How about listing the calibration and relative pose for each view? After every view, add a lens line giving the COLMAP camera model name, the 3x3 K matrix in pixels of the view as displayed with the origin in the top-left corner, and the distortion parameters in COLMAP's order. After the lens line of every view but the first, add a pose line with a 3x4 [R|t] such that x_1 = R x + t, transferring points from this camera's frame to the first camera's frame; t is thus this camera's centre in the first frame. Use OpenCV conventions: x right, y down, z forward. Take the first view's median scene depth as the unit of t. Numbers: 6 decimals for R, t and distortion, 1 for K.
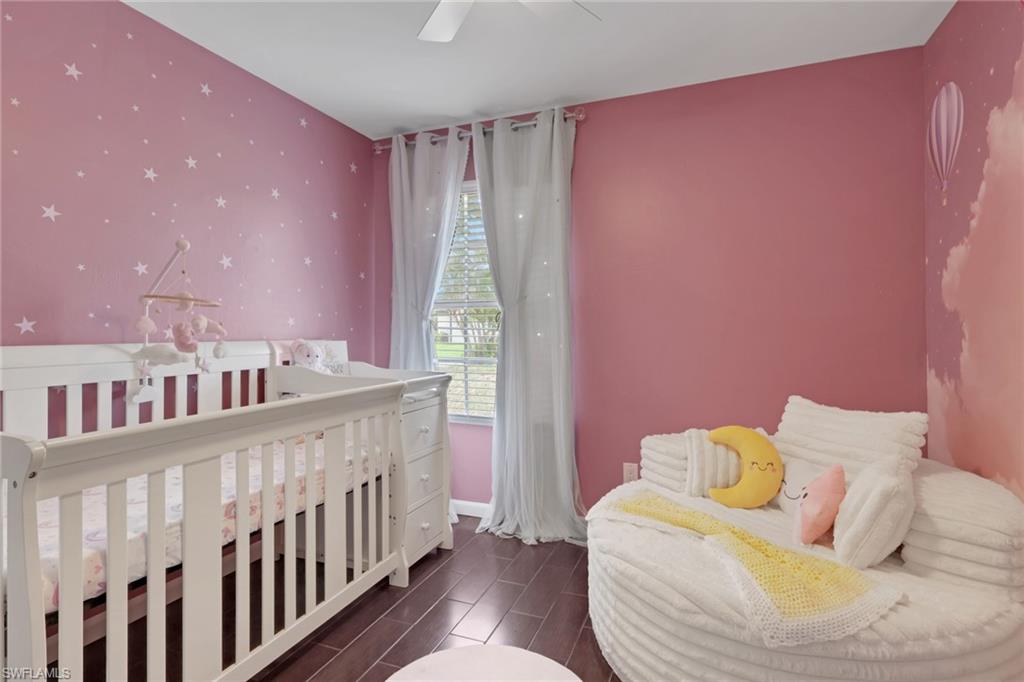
lens RADIAL K [[511.6, 0, 512.3], [0, 511.6, 331.7], [0, 0, 1]] dist [0.001184, 0.002412]
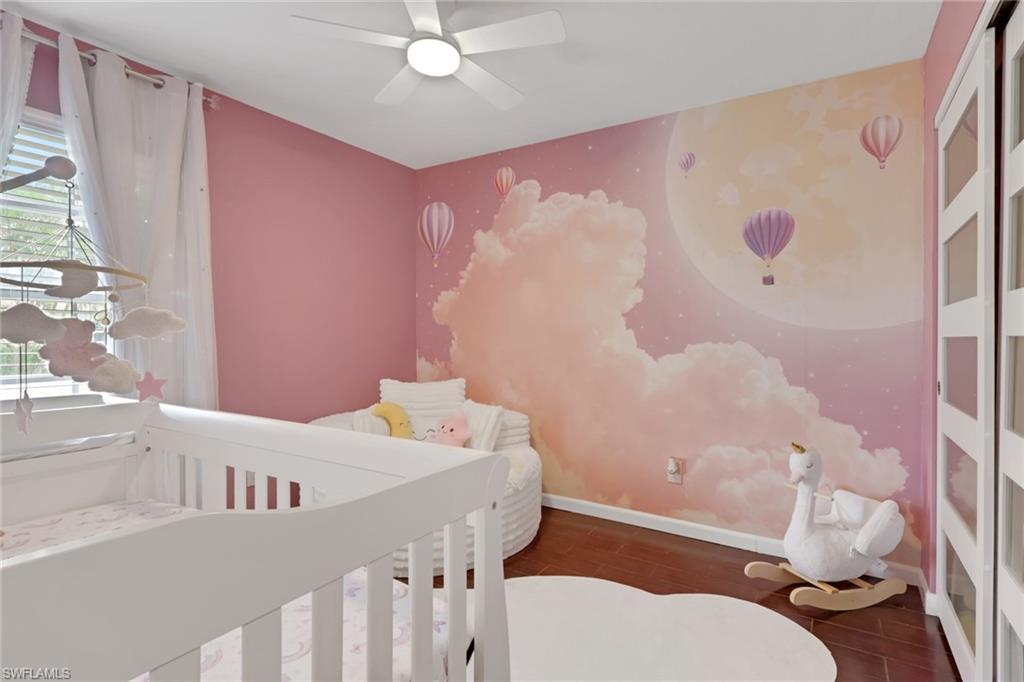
lens RADIAL K [[511.6, 0, 512.6], [0, 511.6, 340.9], [0, 0, 1]] dist [0.001184, 0.002412]
pose [[0.198720, -0.007459, 0.980028, -0.895758], [-0.002566, 0.999964, 0.008131, 0.001498], [-0.980053, -0.004130, 0.198694, 0.368074]]
